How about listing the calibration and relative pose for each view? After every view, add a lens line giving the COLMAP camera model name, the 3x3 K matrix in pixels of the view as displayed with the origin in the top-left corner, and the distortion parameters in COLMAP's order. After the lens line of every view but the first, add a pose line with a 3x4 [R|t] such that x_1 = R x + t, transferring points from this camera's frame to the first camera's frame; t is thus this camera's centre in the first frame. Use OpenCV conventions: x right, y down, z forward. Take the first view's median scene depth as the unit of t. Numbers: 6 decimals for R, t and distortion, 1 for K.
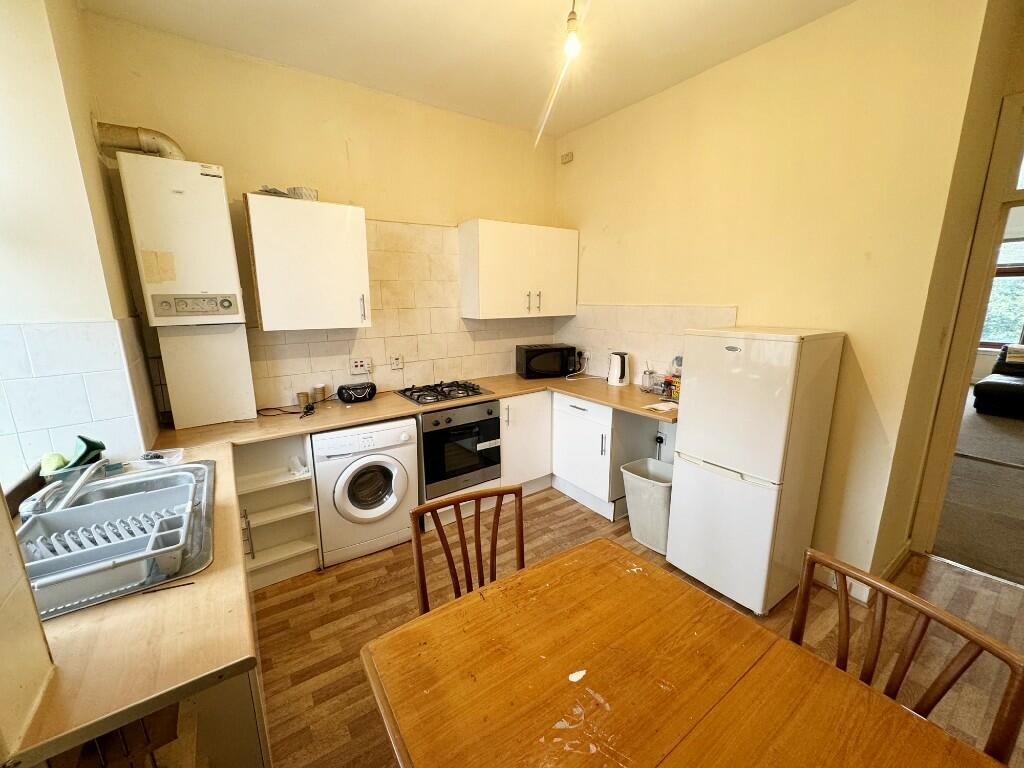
lens RADIAL K [[408.6, 0, 510.3], [0, 408.6, 384.8], [0, 0, 1]] dist [0.000422, 0.000134]
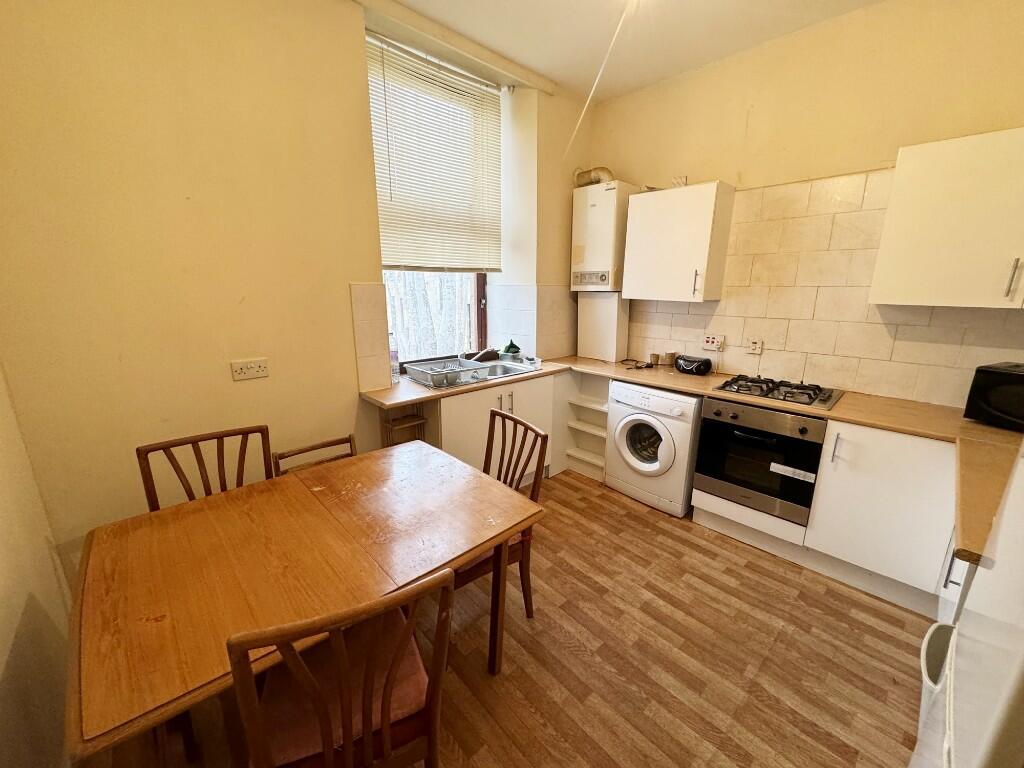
lens RADIAL K [[408.6, 0, 512.7], [0, 408.6, 383.2], [0, 0, 1]] dist [0.000422, 0.000134]
pose [[0.148745, 0.243093, -0.958530, 0.610467], [-0.214831, 0.954107, 0.208634, -0.059788], [0.965258, 0.174889, 0.194143, 0.383092]]
